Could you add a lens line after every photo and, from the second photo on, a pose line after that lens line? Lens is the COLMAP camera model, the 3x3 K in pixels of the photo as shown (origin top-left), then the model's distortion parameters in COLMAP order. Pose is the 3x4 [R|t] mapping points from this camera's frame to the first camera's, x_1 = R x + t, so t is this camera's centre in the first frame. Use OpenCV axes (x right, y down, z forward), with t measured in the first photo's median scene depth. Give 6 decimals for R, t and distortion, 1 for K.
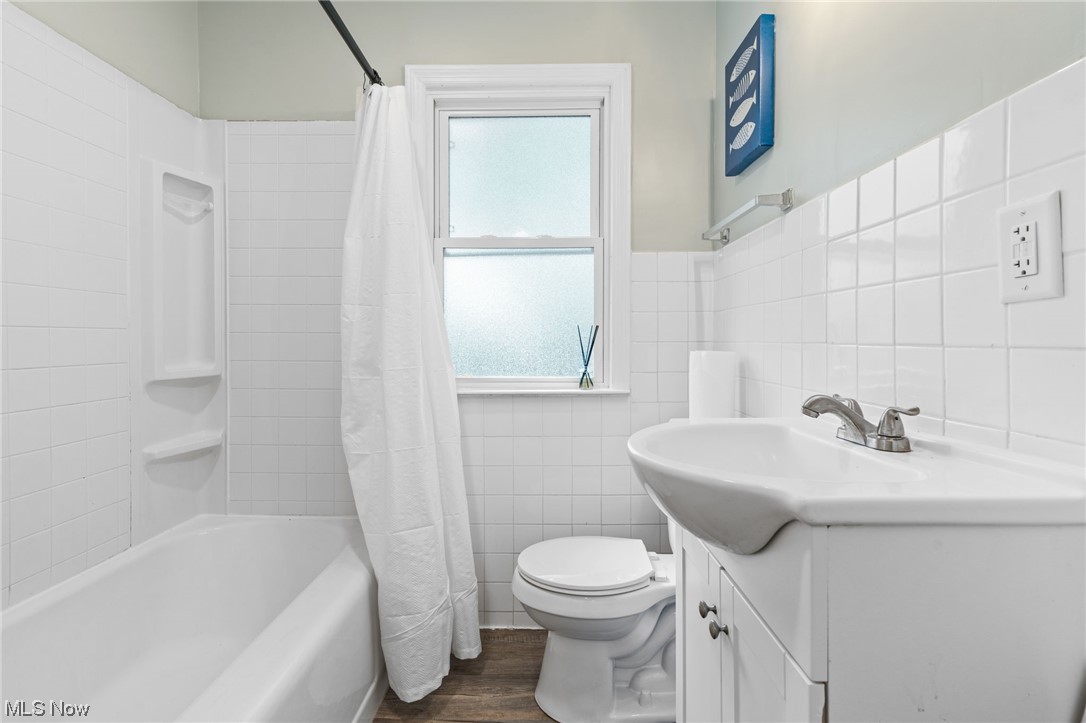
lens RADIAL K [[520.3, 0, 544.6], [0, 520.3, 339.4], [0, 0, 1]] dist [0.002148, -0.000111]
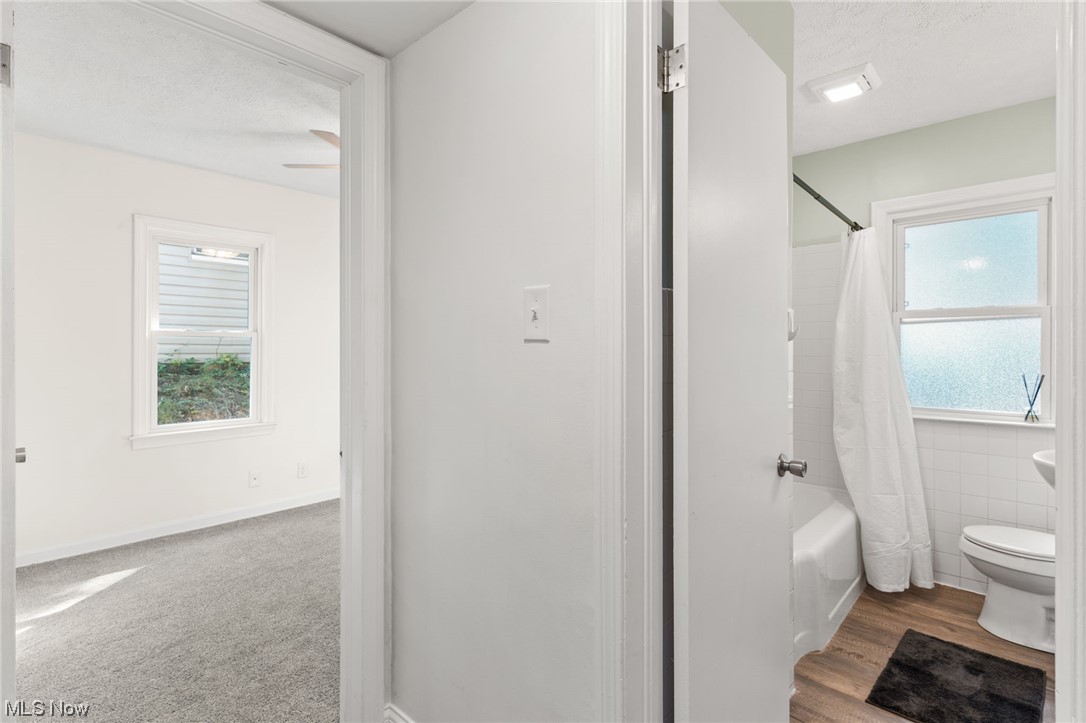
lens RADIAL K [[529.3, 0, 543.5], [0, 529.3, 348.0], [0, 0, 1]] dist [0.003873, 0.000788]
pose [[0.737022, 0.000106, -0.675869, 0.085652], [-0.000809, 0.999999, -0.000726, -0.099498], [0.675868, 0.001082, 0.737022, -0.887728]]
